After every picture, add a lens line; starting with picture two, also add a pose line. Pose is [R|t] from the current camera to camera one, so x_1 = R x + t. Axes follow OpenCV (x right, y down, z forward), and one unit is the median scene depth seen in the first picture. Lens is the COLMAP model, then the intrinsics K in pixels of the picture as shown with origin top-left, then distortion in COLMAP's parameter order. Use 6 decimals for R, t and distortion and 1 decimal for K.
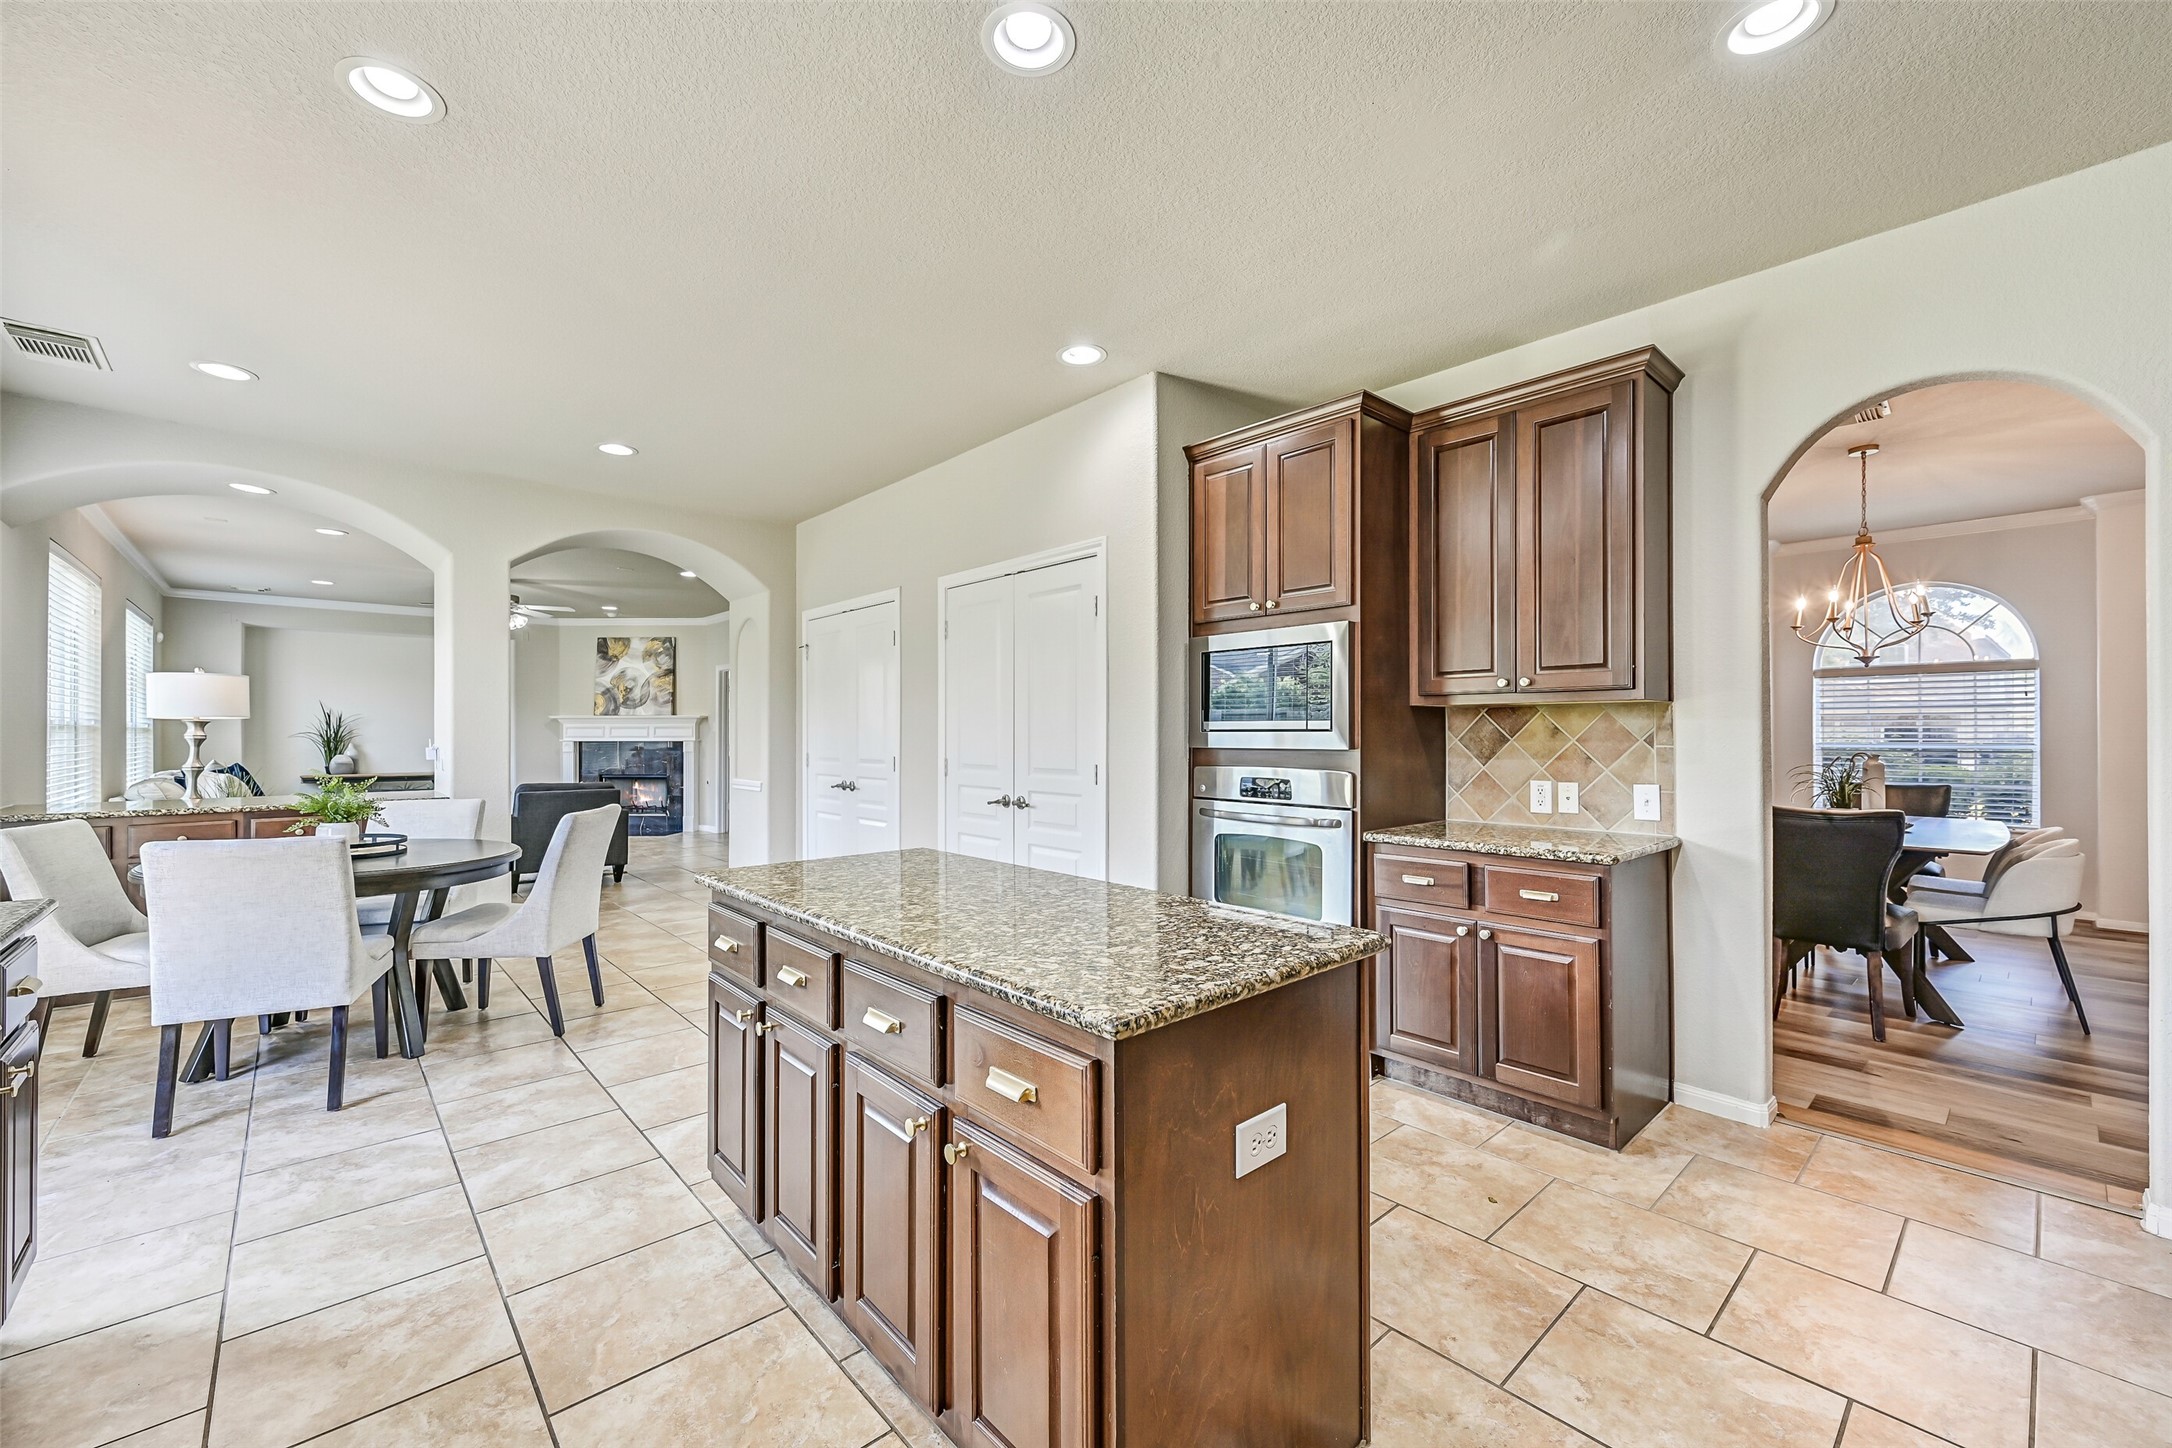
lens RADIAL K [[873.9, 0, 1094.0], [0, 873.9, 726.3], [0, 0, 1]] dist [0.000183, 0.000335]
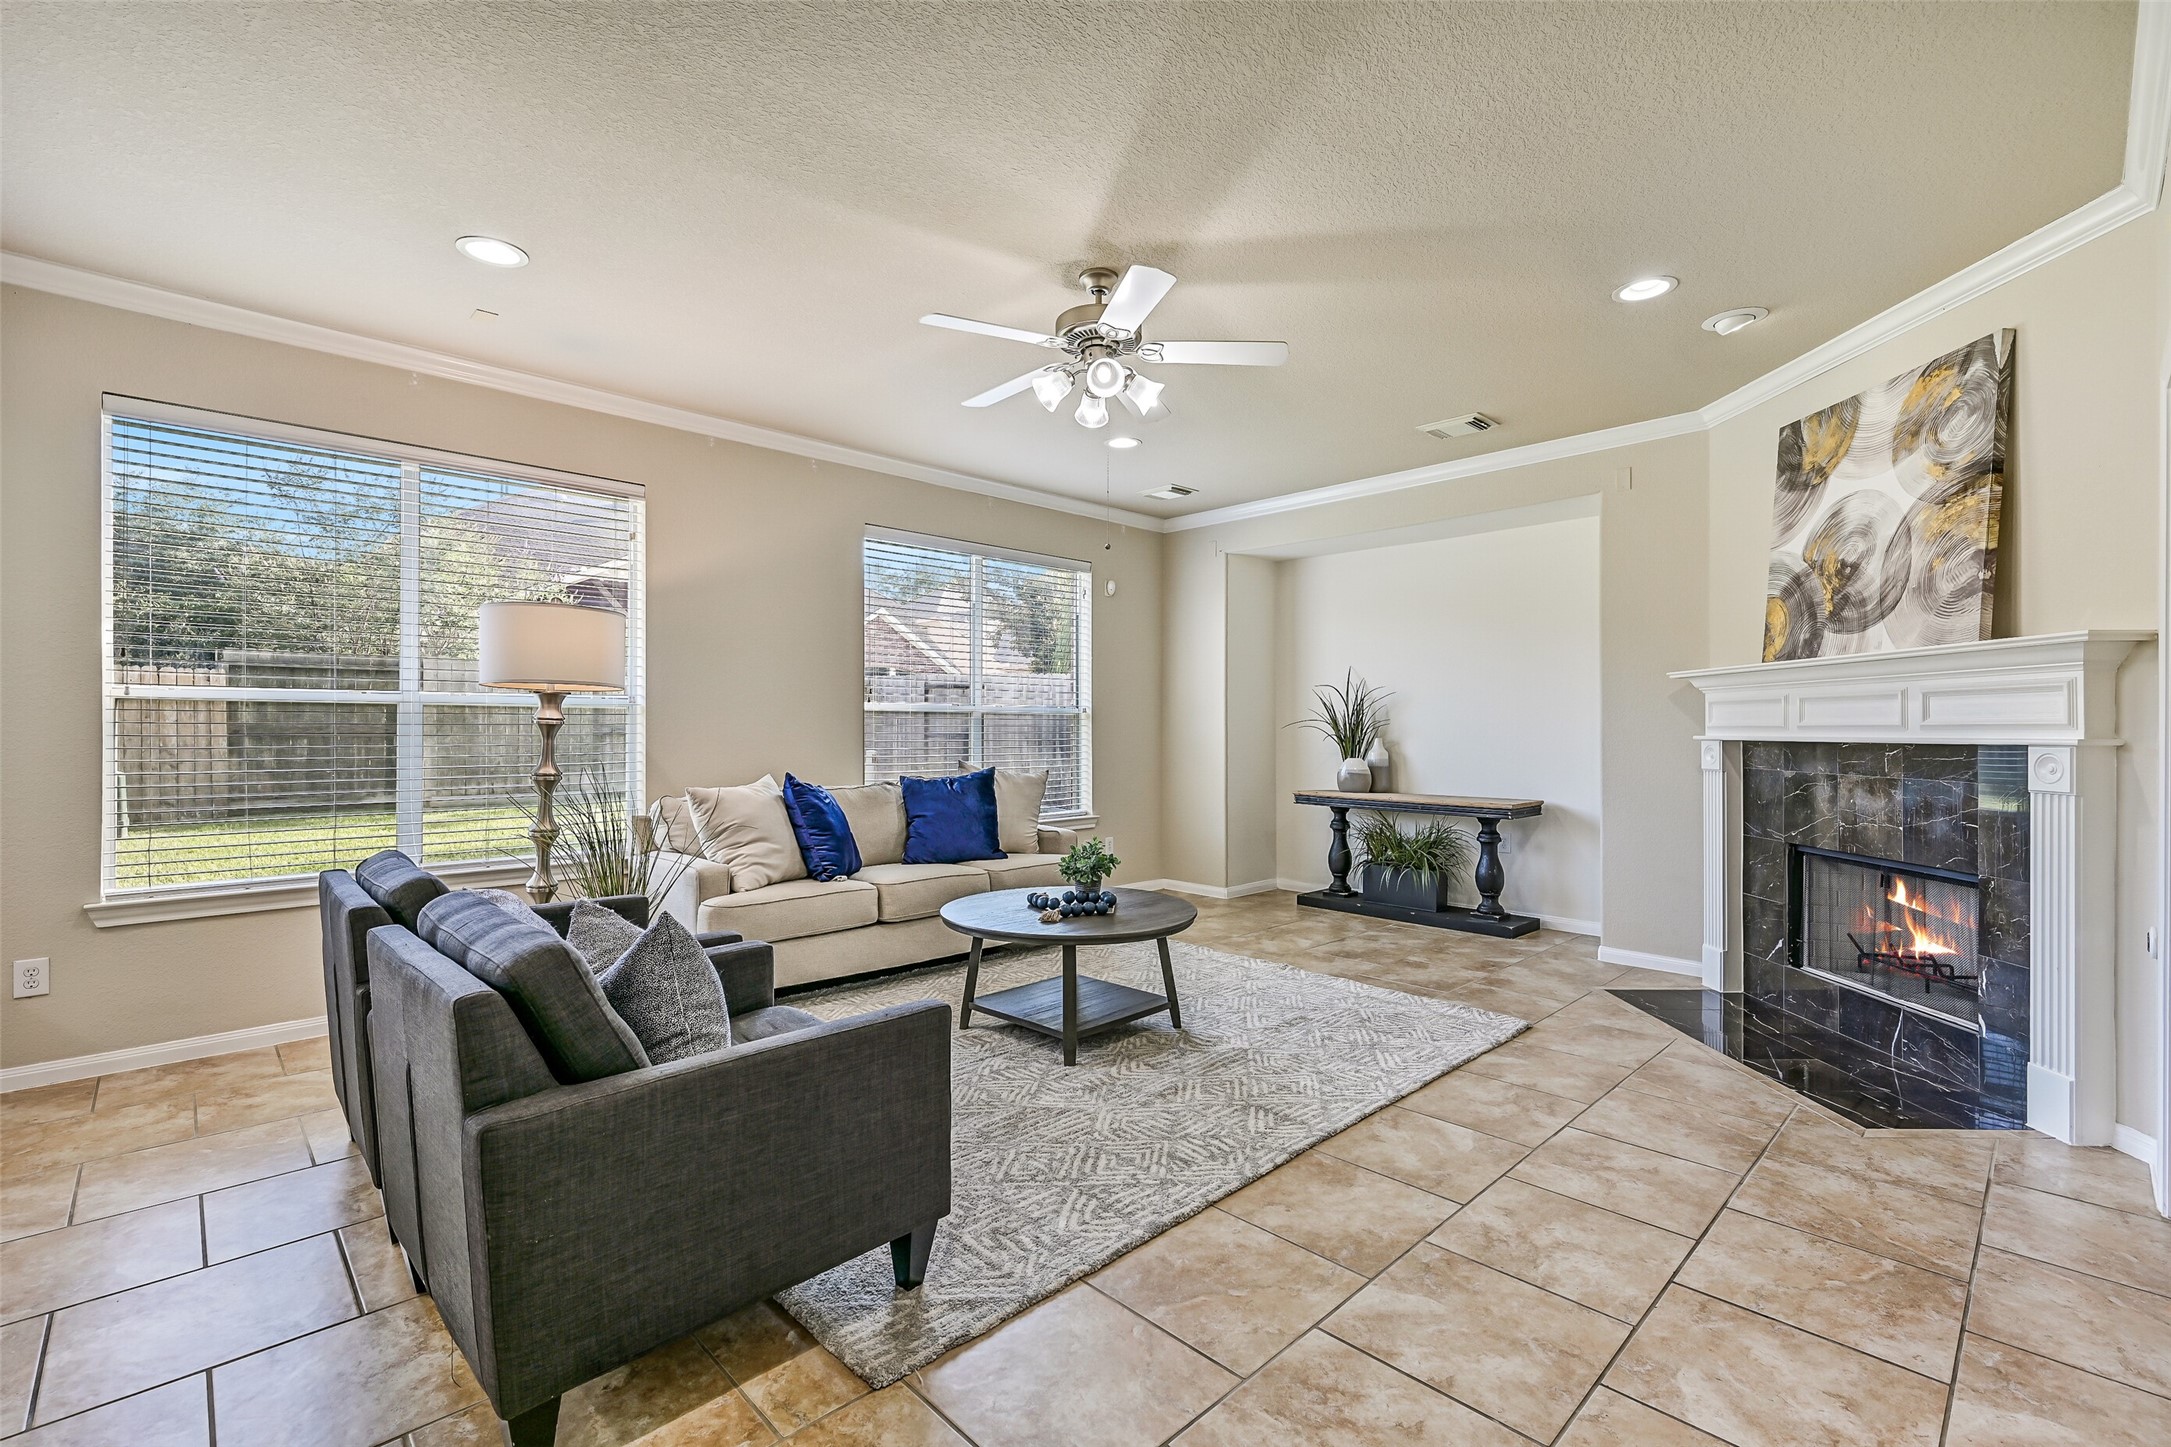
lens RADIAL K [[915.7, 0, 1089.6], [0, 915.7, 726.2], [0, 0, 1]] dist [-0.000057, -0.000033]
pose [[0.025352, -0.000564, -0.999678, -0.249504], [0.010251, 0.999947, -0.000304, 0.010102], [0.999626, -0.010240, 0.025356, 0.806147]]
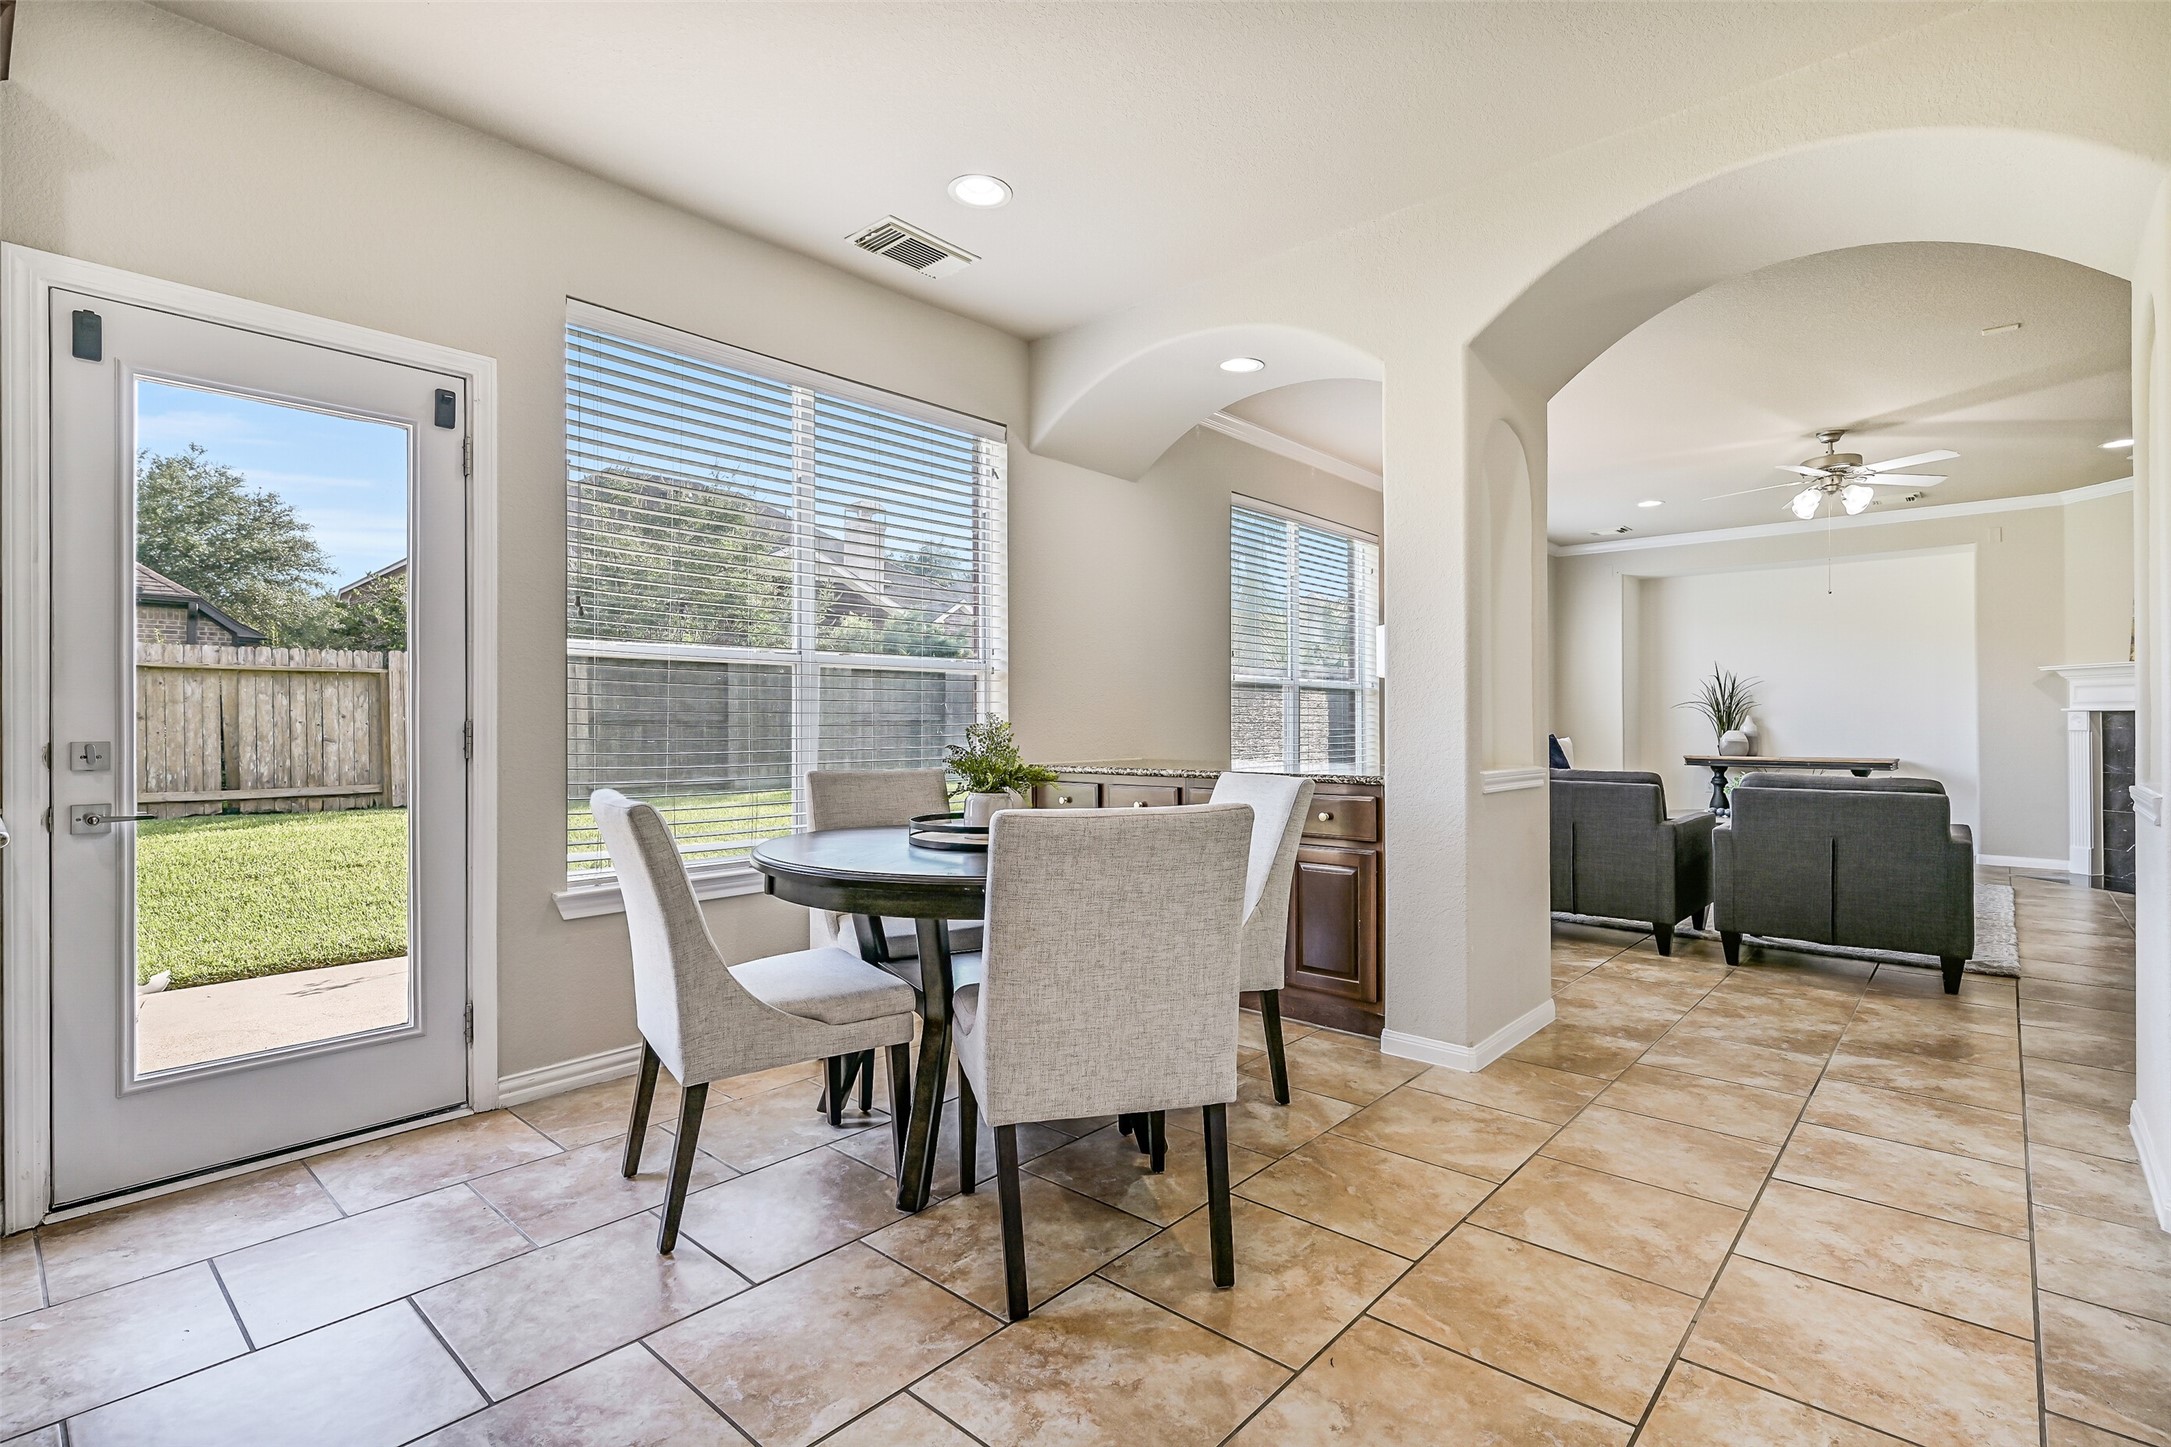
lens RADIAL K [[996.9, 0, 1103.8], [0, 996.9, 722.3], [0, 0, 1]] dist [0.002942, 0.000883]
pose [[0.105129, -0.000688, -0.994458, -0.040926], [0.010292, 0.999947, 0.000396, 0.019879], [0.994405, -0.010276, 0.105131, 0.353143]]
